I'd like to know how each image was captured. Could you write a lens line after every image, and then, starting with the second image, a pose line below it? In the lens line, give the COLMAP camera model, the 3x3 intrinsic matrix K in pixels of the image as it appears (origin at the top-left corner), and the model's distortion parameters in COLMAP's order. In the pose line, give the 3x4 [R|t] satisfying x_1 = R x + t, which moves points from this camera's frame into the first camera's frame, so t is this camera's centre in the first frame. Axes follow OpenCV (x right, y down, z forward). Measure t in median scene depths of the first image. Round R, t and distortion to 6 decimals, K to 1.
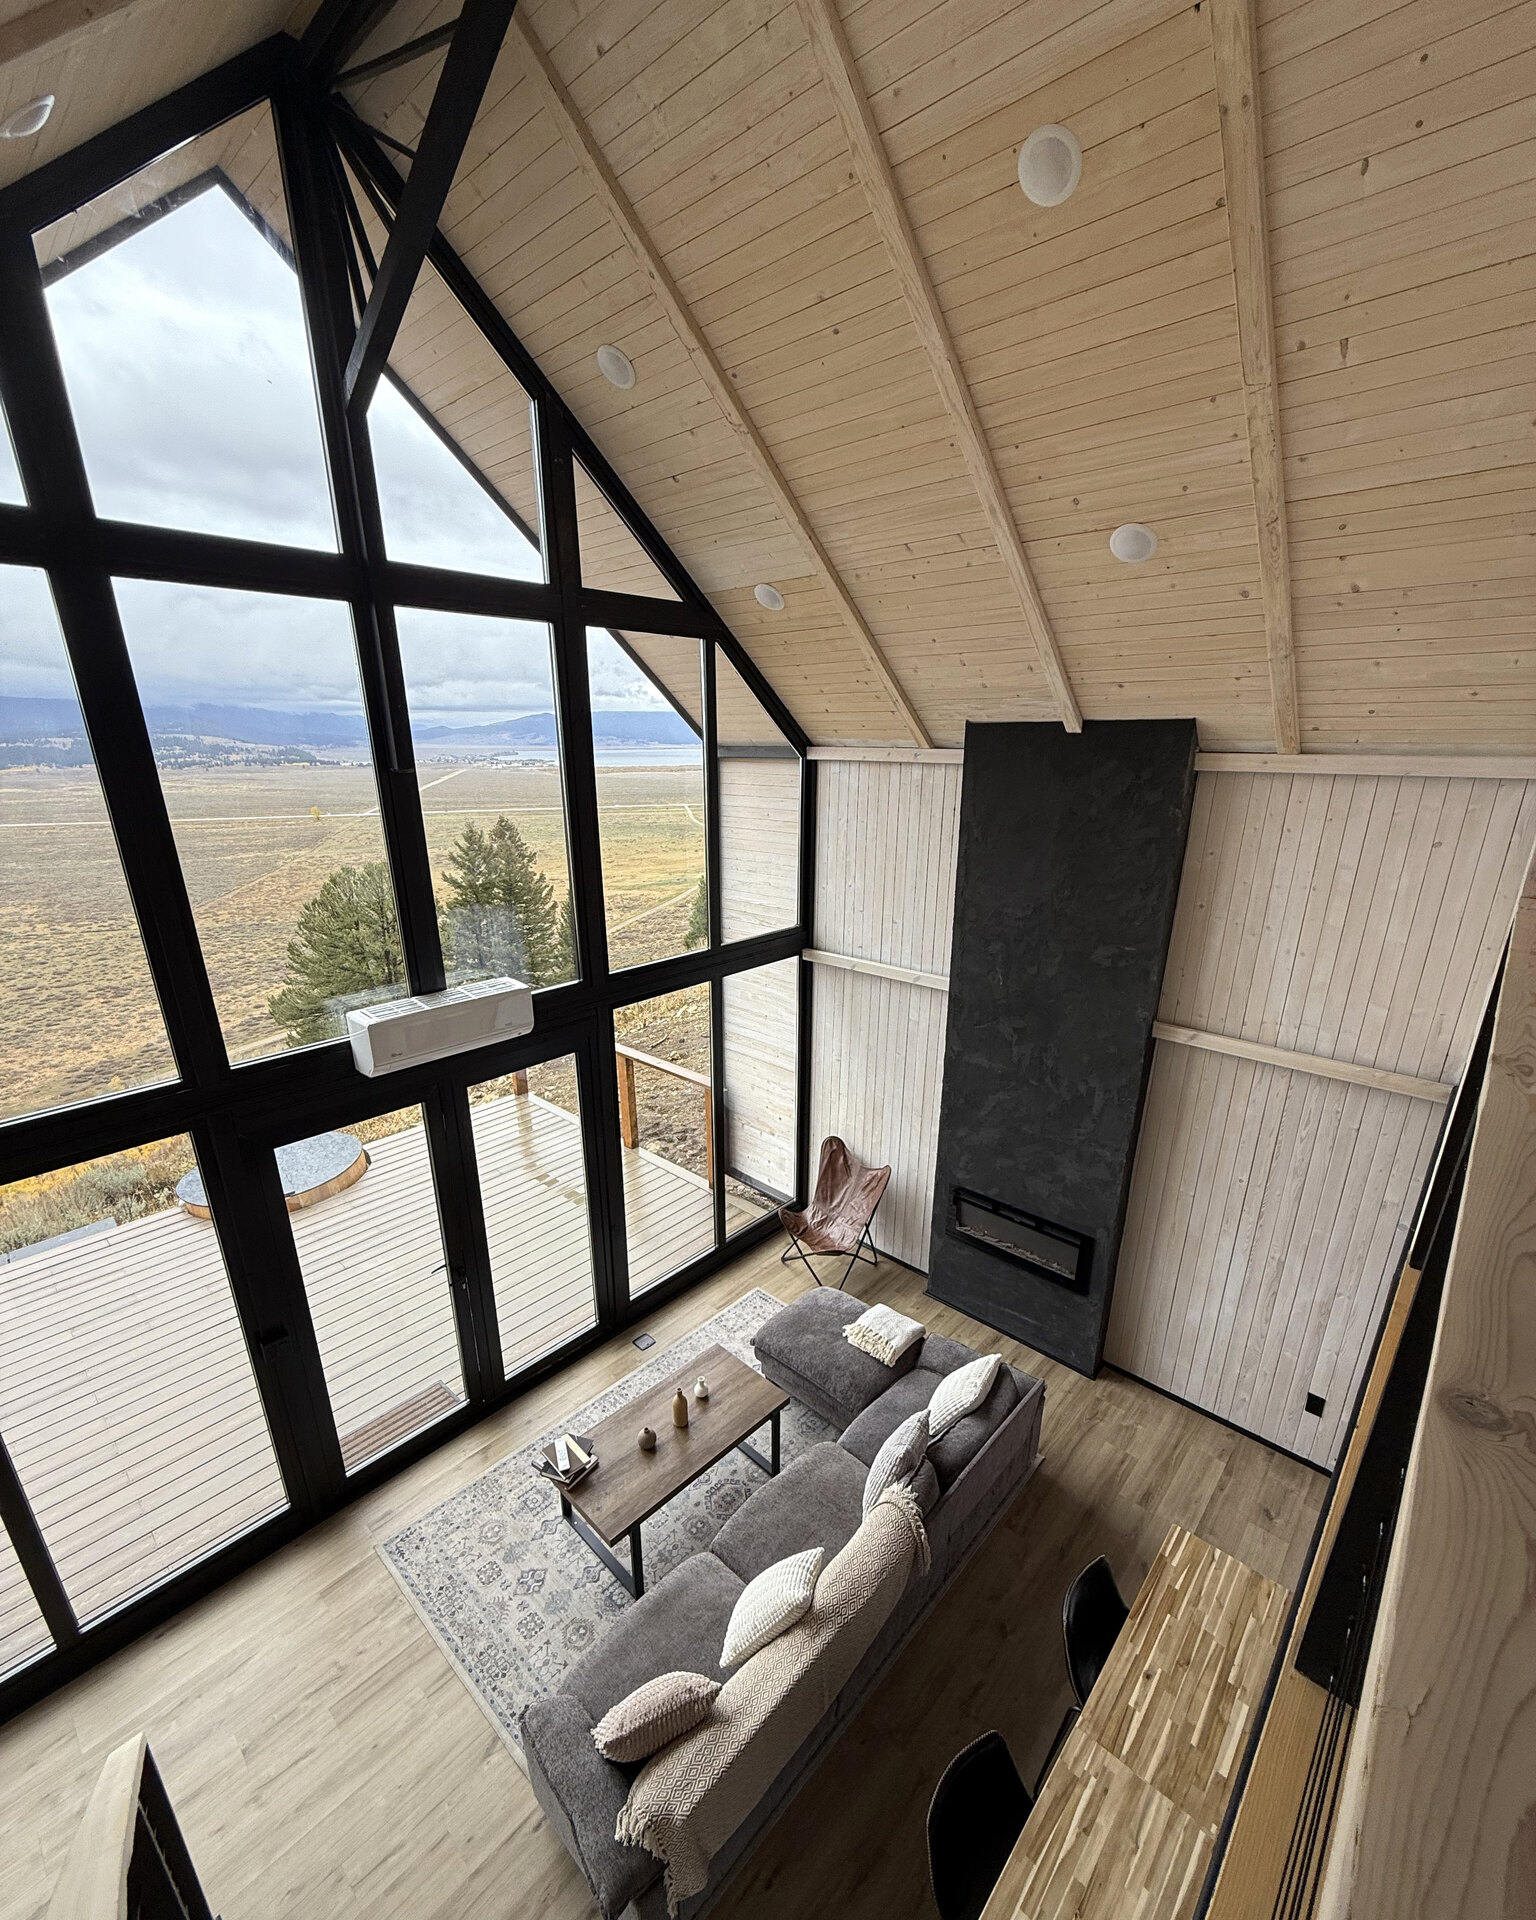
lens RADIAL K [[815.6, 0, 768.0], [0, 815.6, 1019.1], [0, 0, 1]] dist [-0.000588, -0.000154]
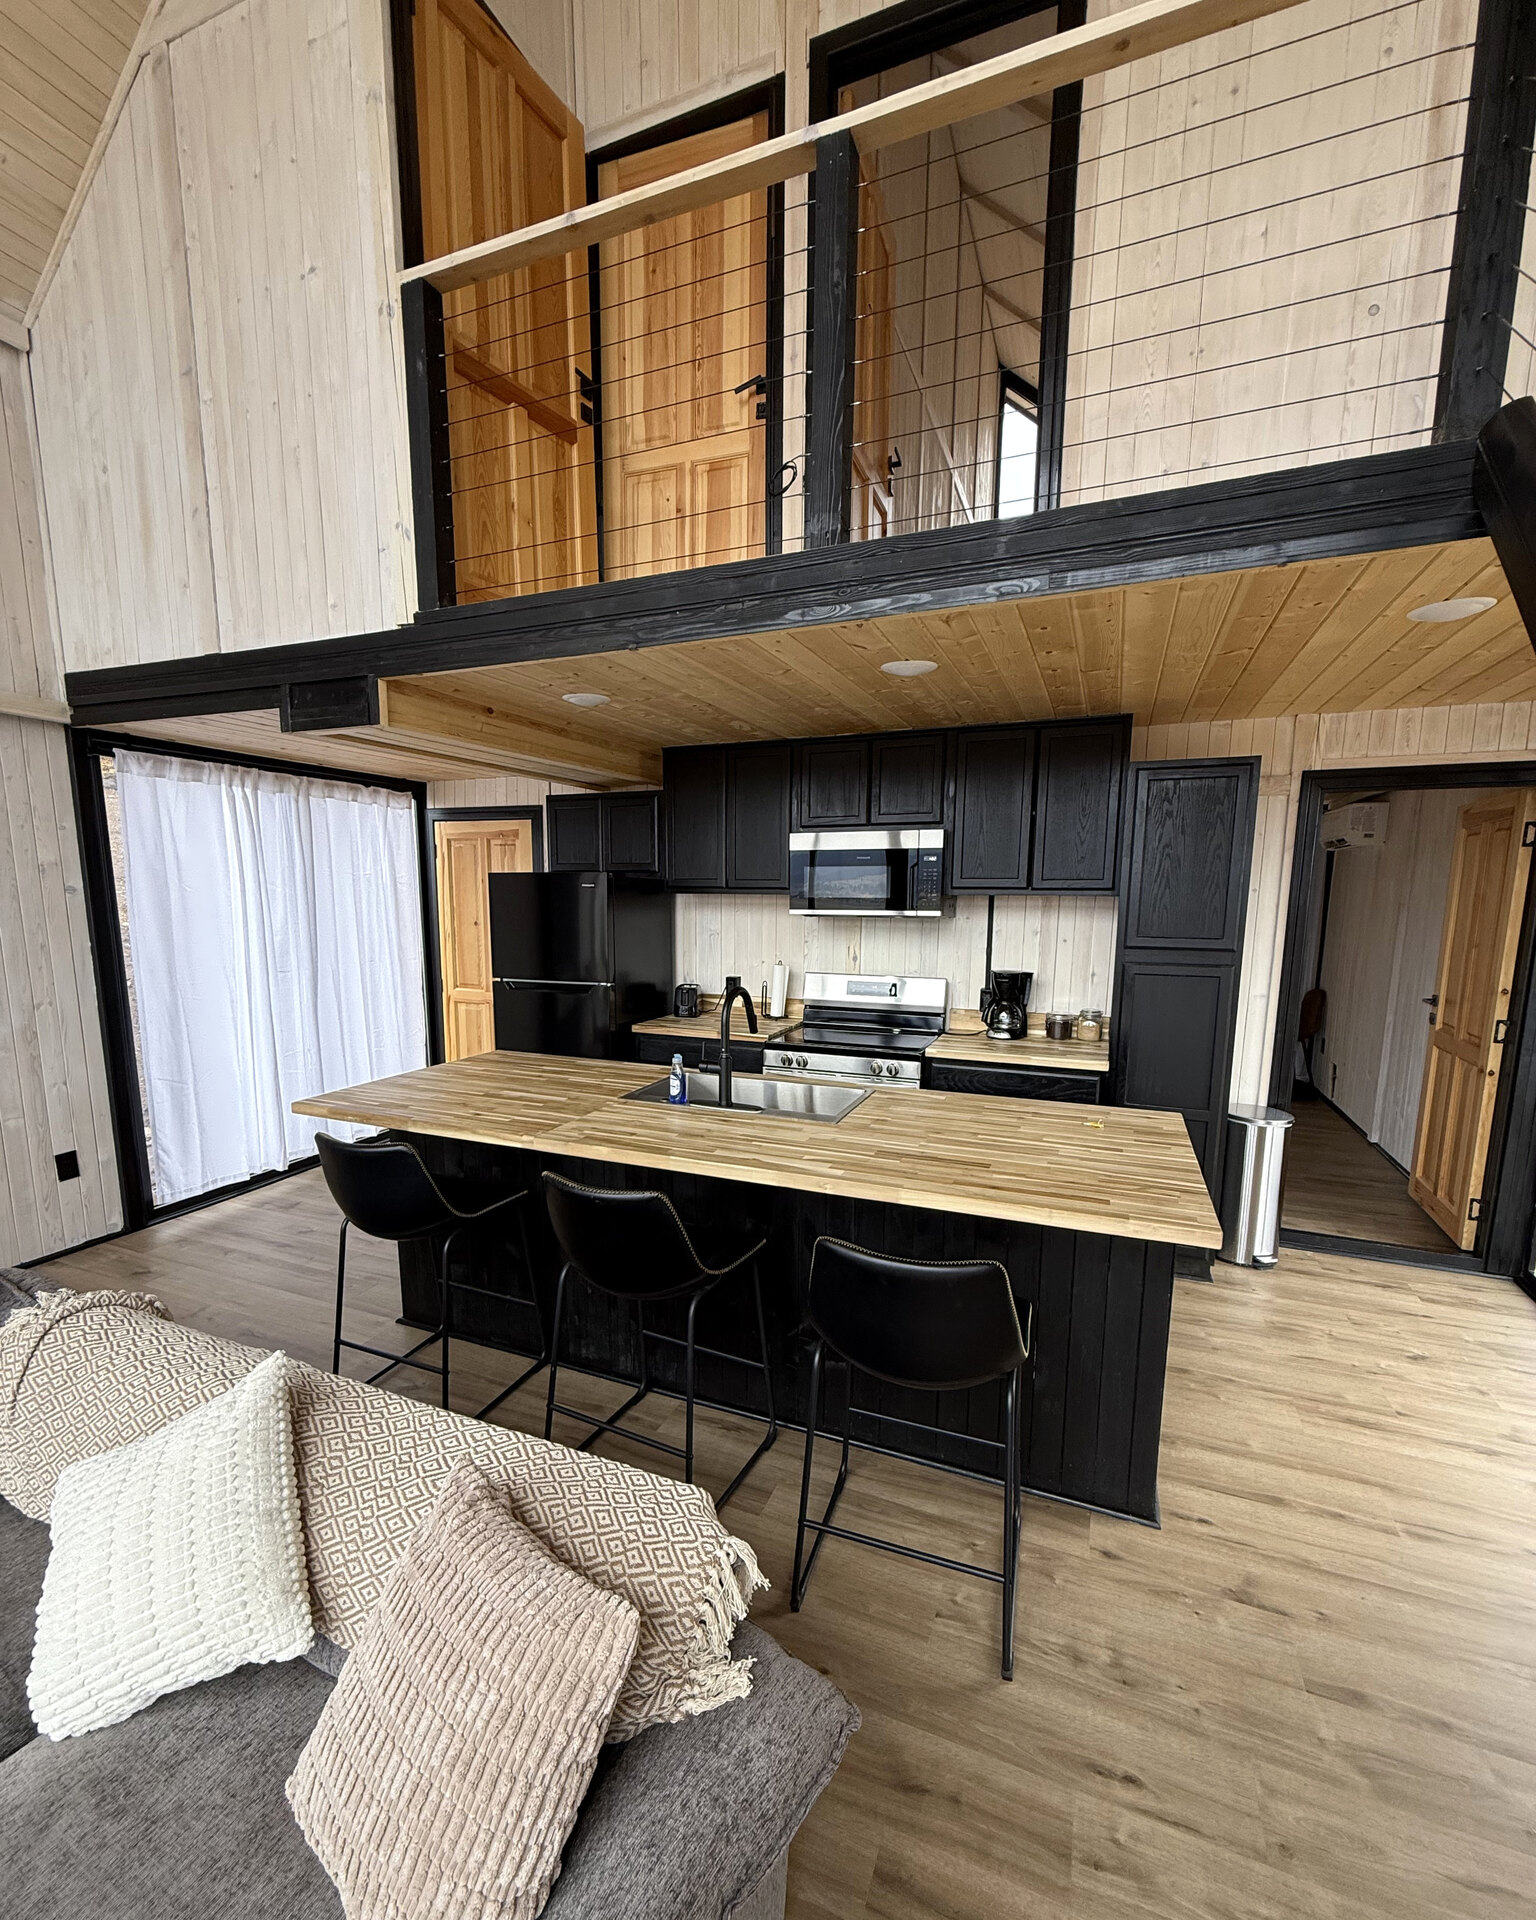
lens RADIAL K [[815.6, 0, 768.0], [0, 815.6, 1019.1], [0, 0, 1]] dist [-0.000588, -0.000154]
pose [[-0.346927, -0.145018, 0.926613, -0.495629], [0.303753, 0.917351, 0.257295, 0.595323], [-0.887342, 0.370724, -0.274204, 0.959688]]
